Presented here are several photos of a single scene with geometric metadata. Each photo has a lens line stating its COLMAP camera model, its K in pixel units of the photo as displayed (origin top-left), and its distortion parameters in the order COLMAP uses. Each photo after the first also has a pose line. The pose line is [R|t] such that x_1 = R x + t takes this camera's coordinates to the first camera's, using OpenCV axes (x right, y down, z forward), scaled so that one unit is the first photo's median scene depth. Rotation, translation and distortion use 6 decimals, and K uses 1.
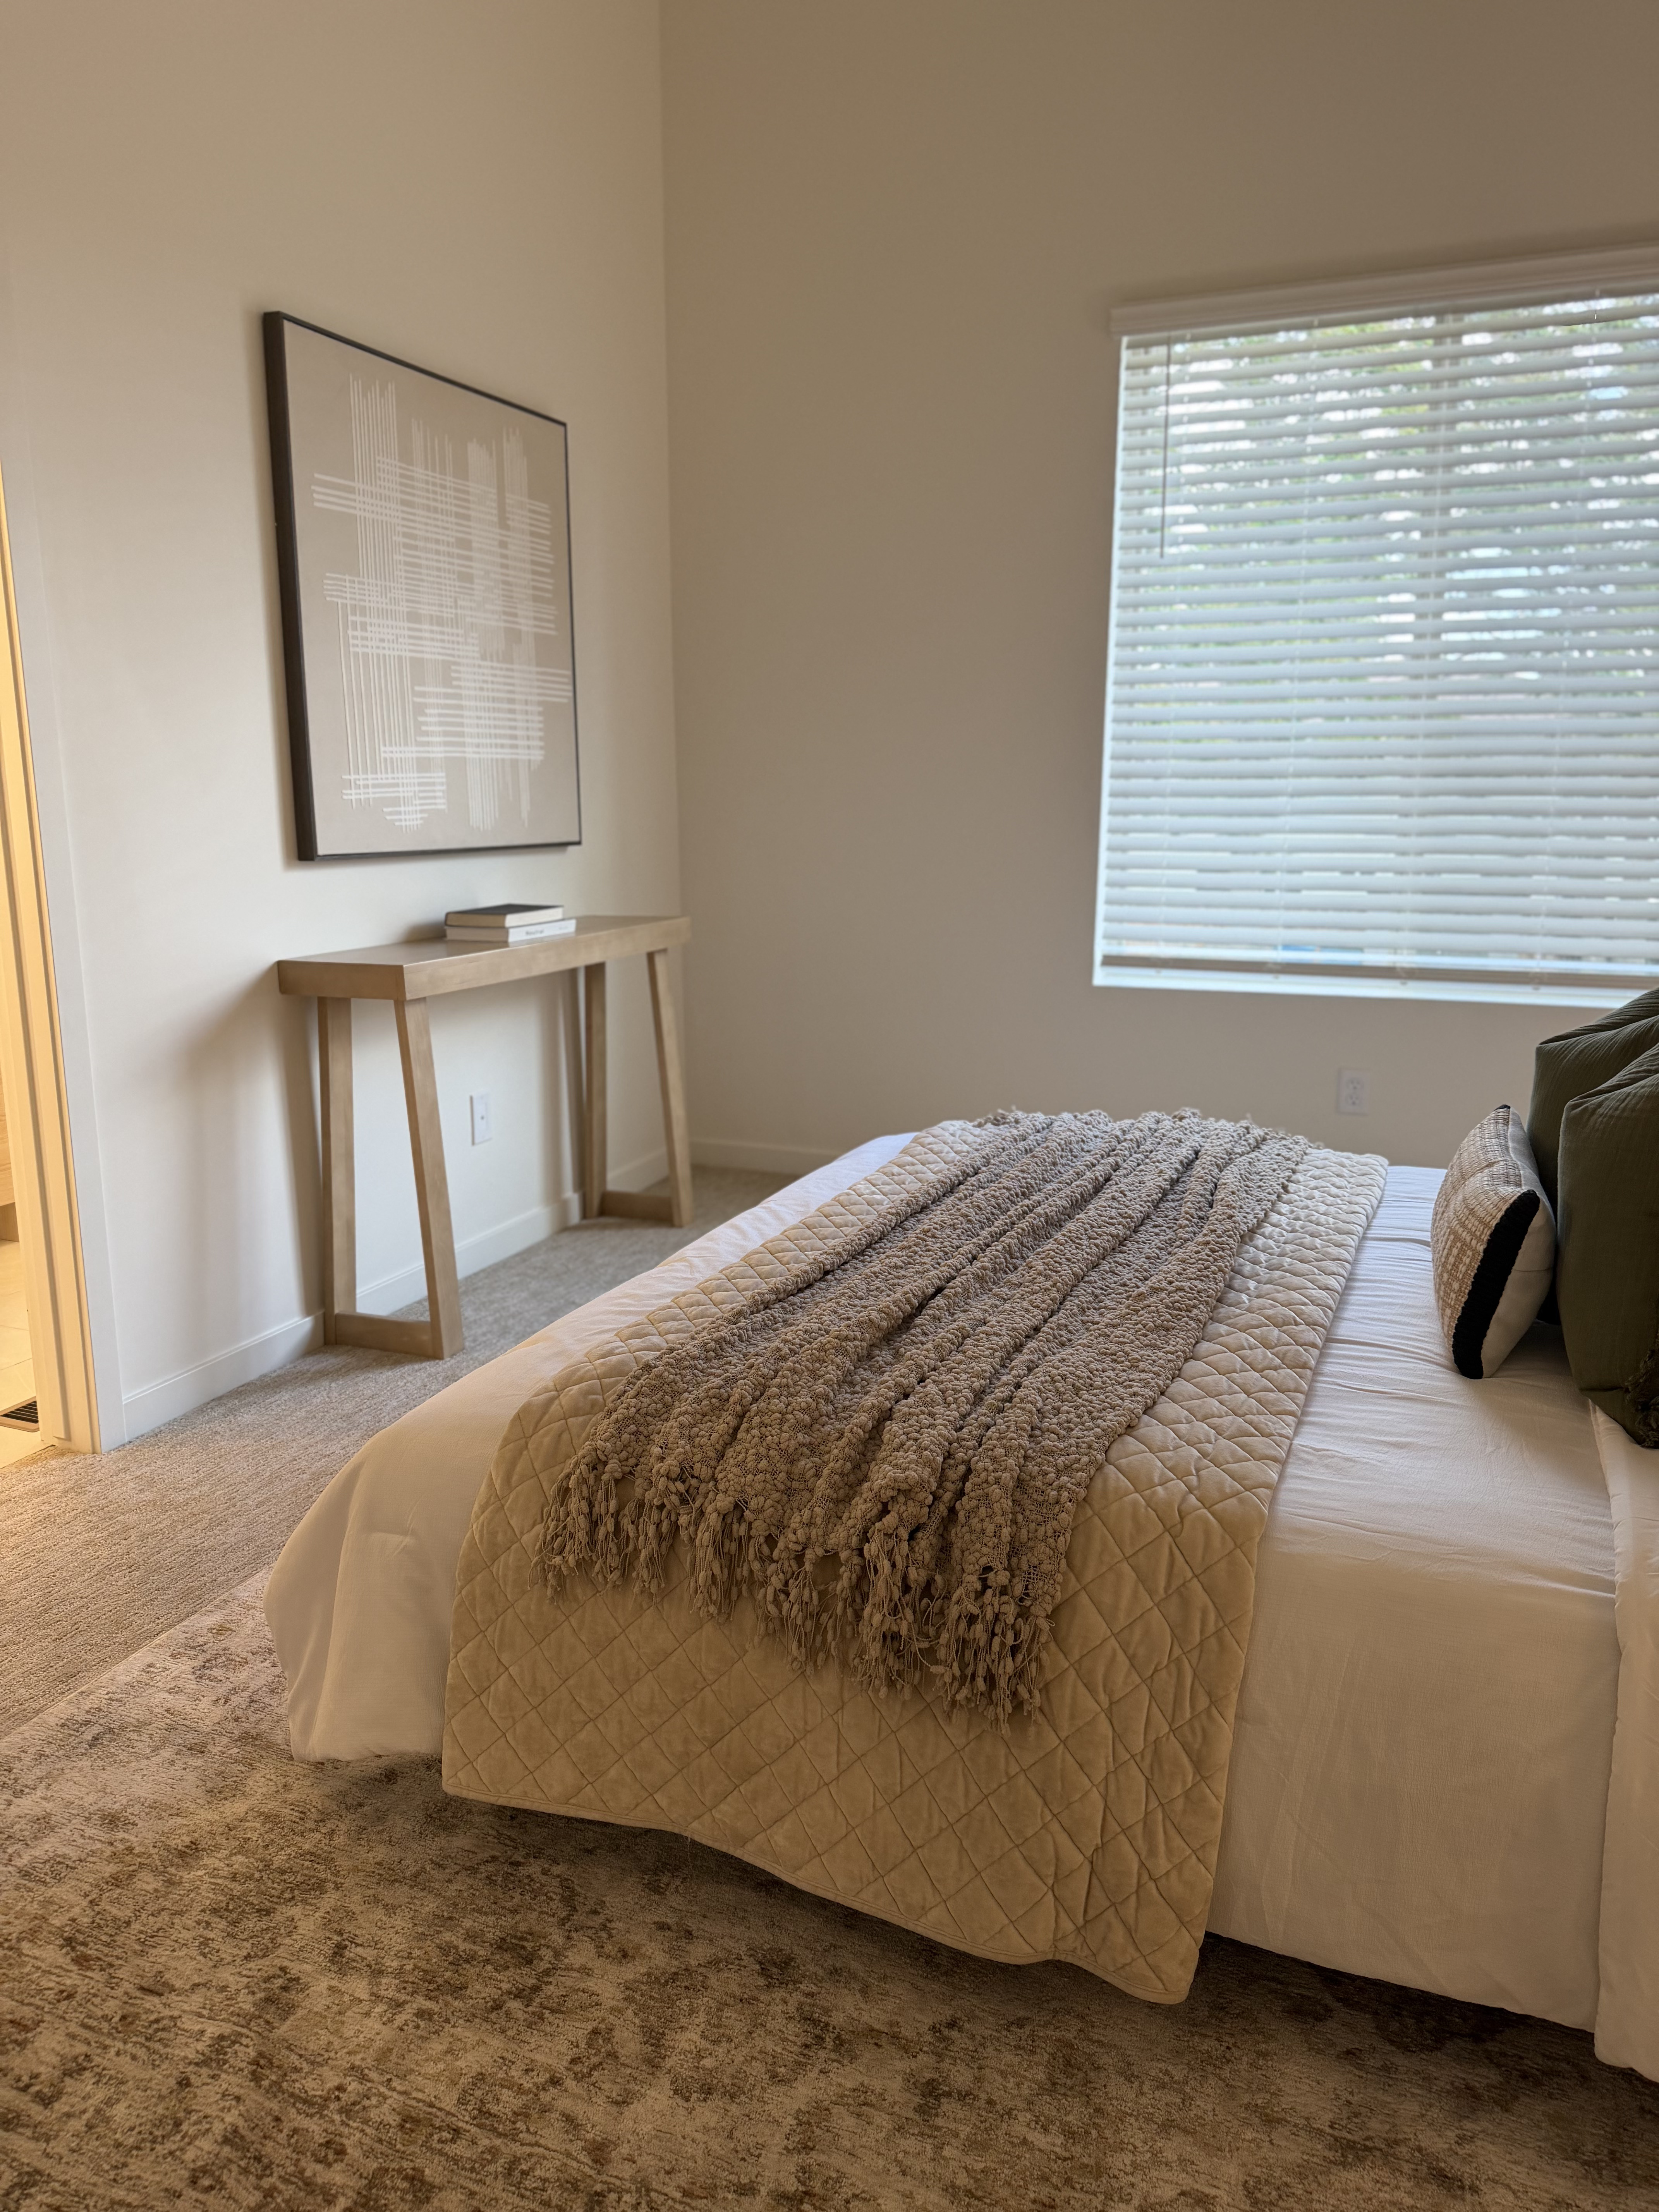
lens RADIAL K [[1567.3, 0, 829.5], [0, 1567.3, 1106.0], [0, 0, 1]] dist [-0.003321, 0.007874]
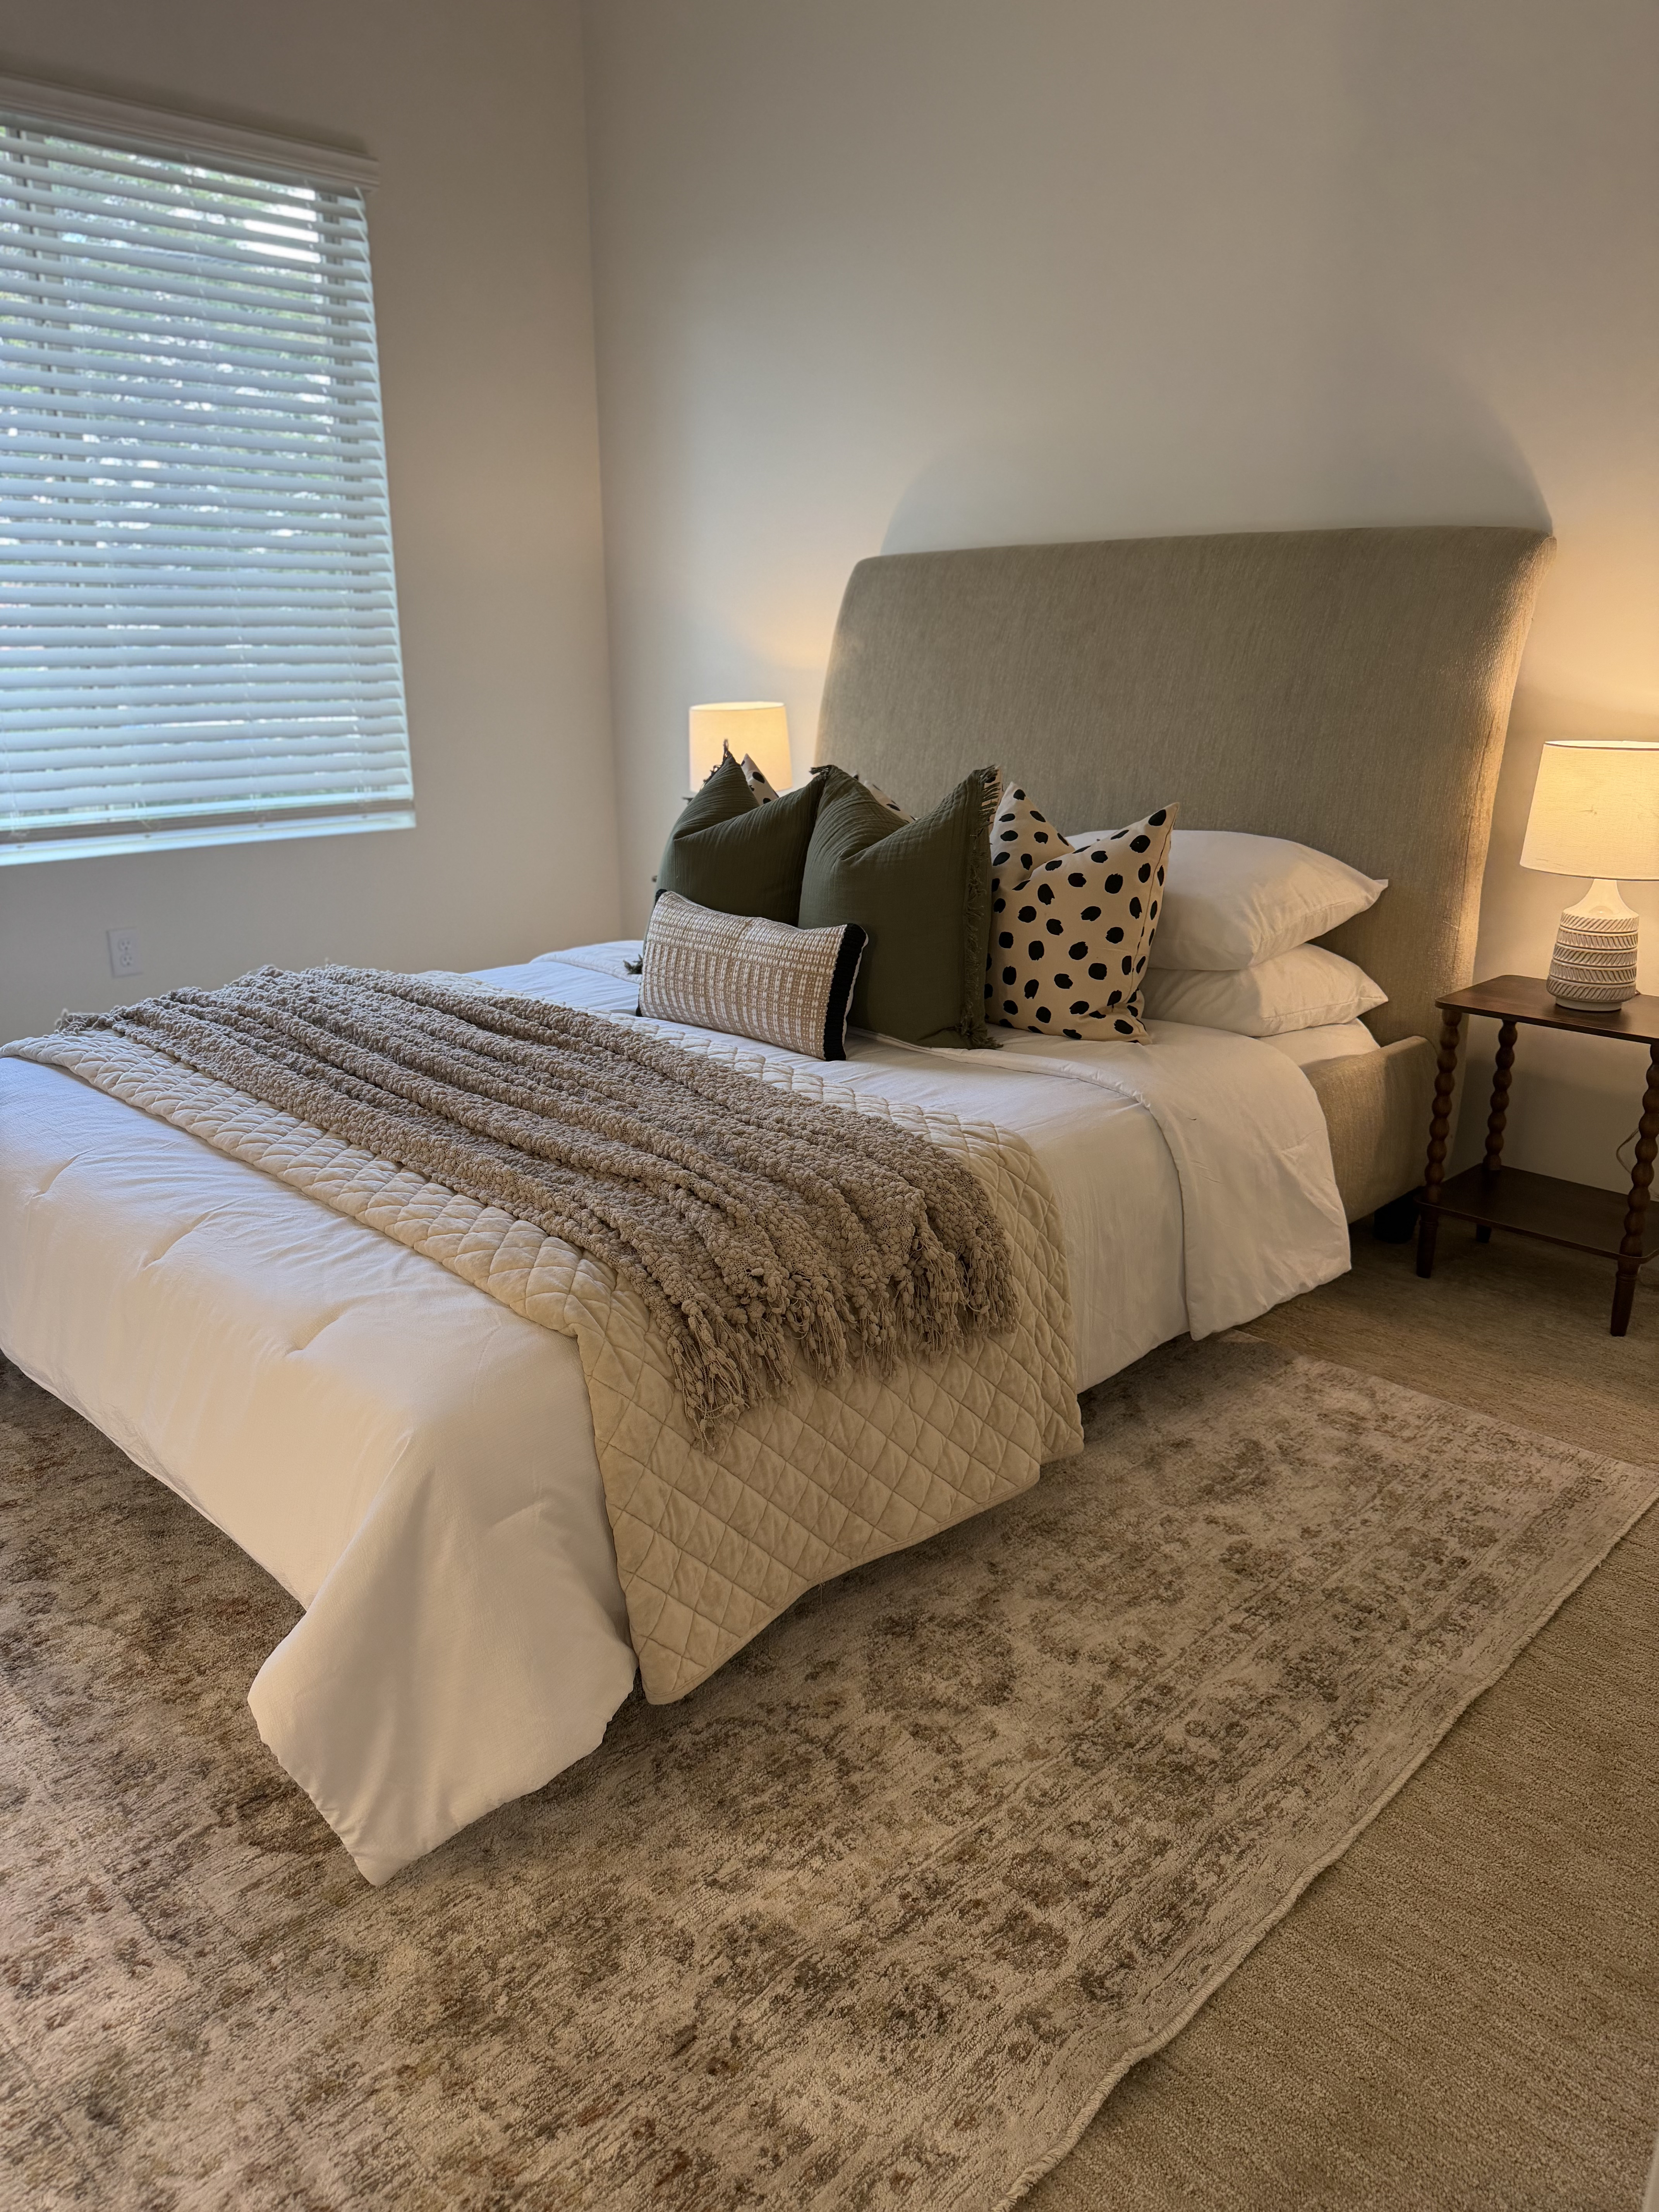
lens RADIAL K [[1535.9, 0, 827.2], [0, 1535.9, 1074.5], [0, 0, 1]] dist [0.078278, -0.058763]
pose [[0.396727, -0.259767, 0.880414, -1.028034], [0.192886, 0.961300, 0.196716, -0.115625], [-0.897443, 0.091777, 0.431479, 0.496296]]
